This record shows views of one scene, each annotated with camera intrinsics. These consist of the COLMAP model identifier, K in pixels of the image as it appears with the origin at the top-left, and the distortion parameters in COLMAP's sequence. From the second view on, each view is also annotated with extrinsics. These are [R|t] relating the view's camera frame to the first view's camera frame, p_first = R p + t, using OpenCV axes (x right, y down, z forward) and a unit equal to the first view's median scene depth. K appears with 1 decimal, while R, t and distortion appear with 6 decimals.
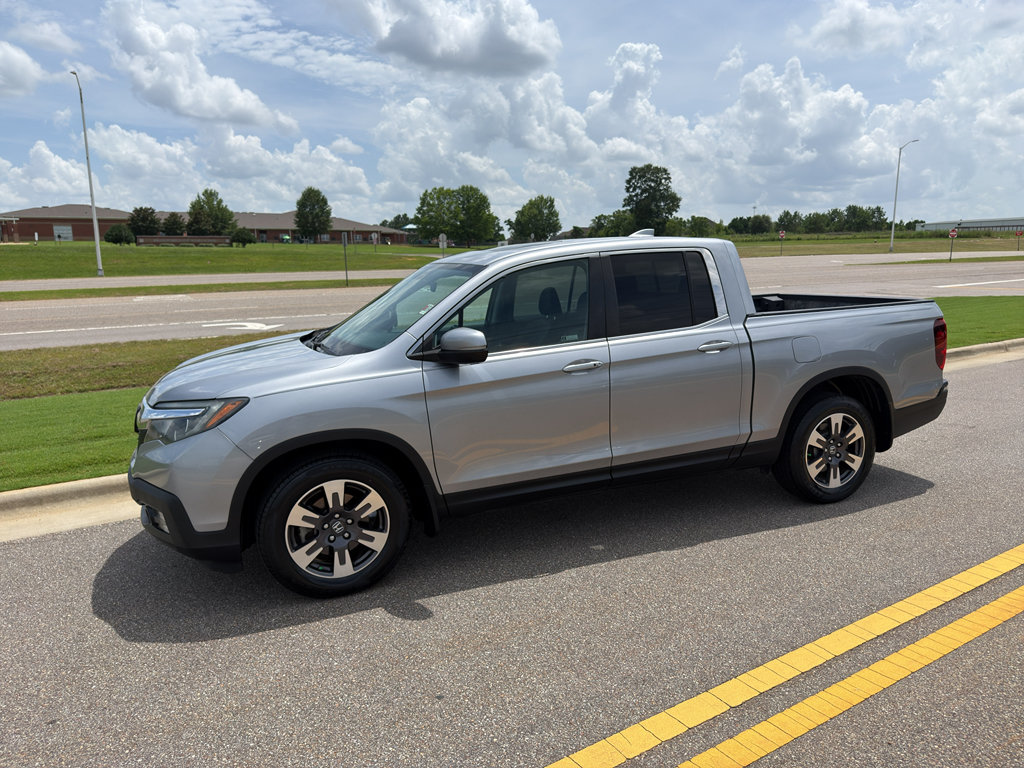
lens RADIAL K [[724.6, 0, 521.3], [0, 724.6, 388.5], [0, 0, 1]] dist [0.035813, -0.044880]
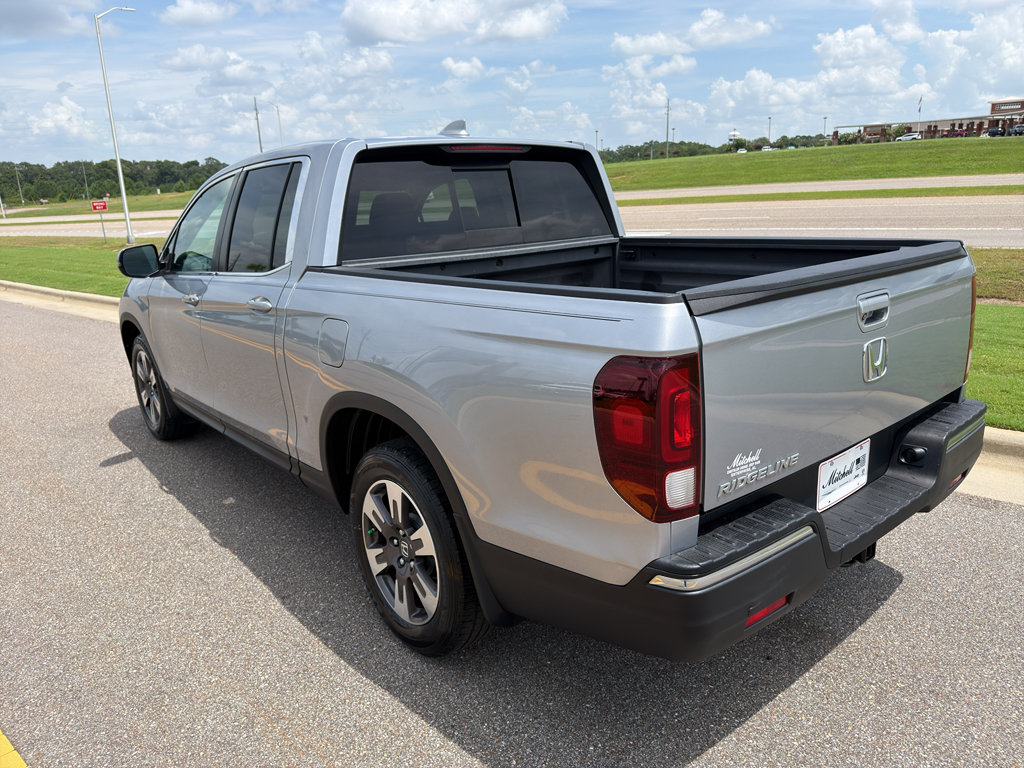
lens RADIAL K [[723.9, 0, 510.2], [0, 723.9, 382.7], [0, 0, 1]] dist [0.028348, -0.036267]
pose [[0.300924, 0.253041, -0.919464, 1.021602], [-0.128033, 0.966146, 0.223985, -0.176682], [0.945014, 0.050319, 0.323134, 1.029484]]
